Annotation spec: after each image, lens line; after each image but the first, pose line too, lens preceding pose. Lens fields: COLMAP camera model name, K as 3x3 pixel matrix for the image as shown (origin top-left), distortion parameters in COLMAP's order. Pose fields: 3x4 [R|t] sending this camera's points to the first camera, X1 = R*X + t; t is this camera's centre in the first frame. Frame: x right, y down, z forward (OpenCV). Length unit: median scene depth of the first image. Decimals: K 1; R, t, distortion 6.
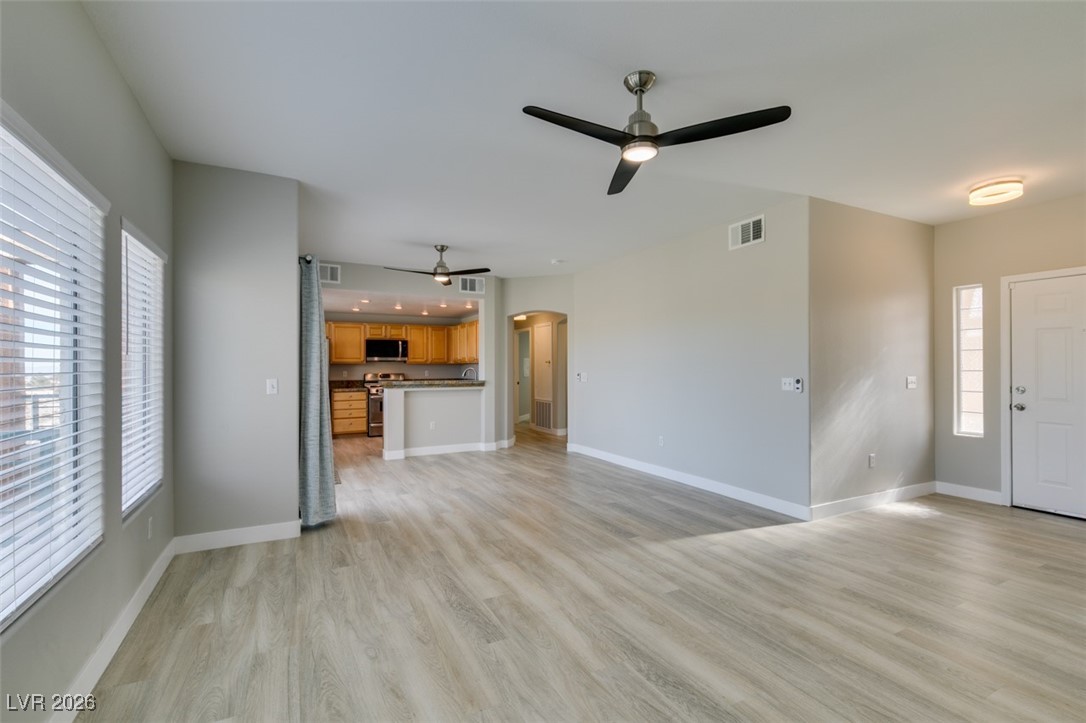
lens RADIAL K [[486.0, 0, 539.1], [0, 486.0, 363.9], [0, 0, 1]] dist [0.001237, -0.000163]
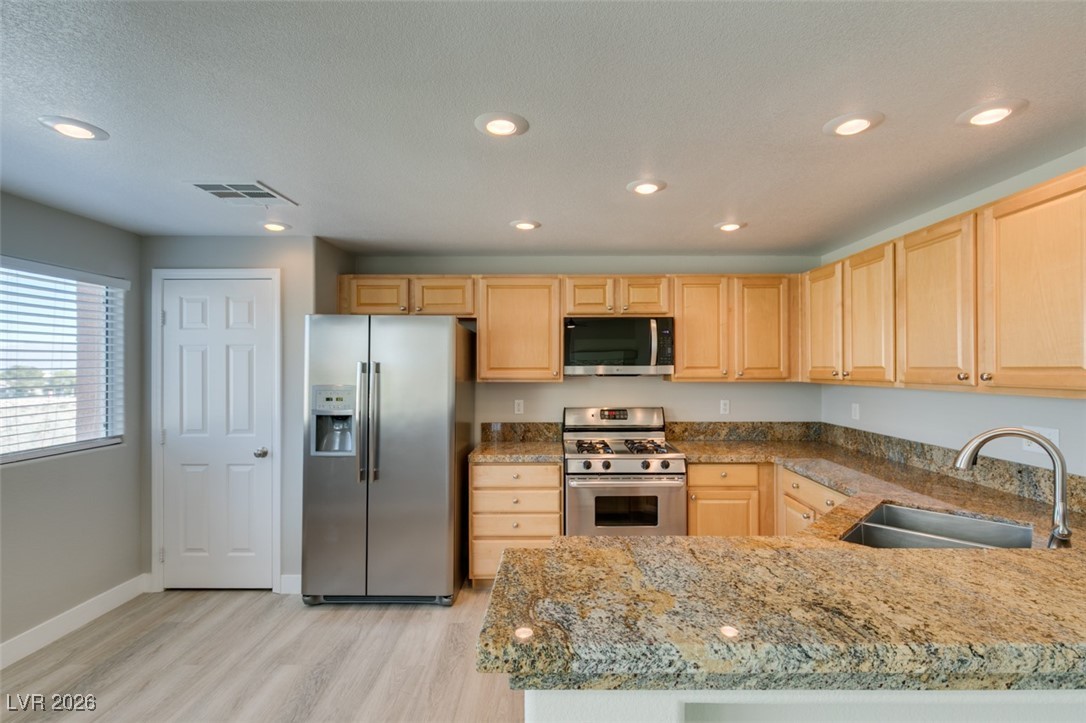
lens RADIAL K [[493.1, 0, 556.2], [0, 493.1, 364.2], [0, 0, 1]] dist [0.001628, -0.000033]
pose [[0.887719, -0.000769, -0.460386, -0.390969], [0.001916, 0.999996, 0.002024, -0.032128], [0.460382, -0.002679, 0.887717, 1.381242]]
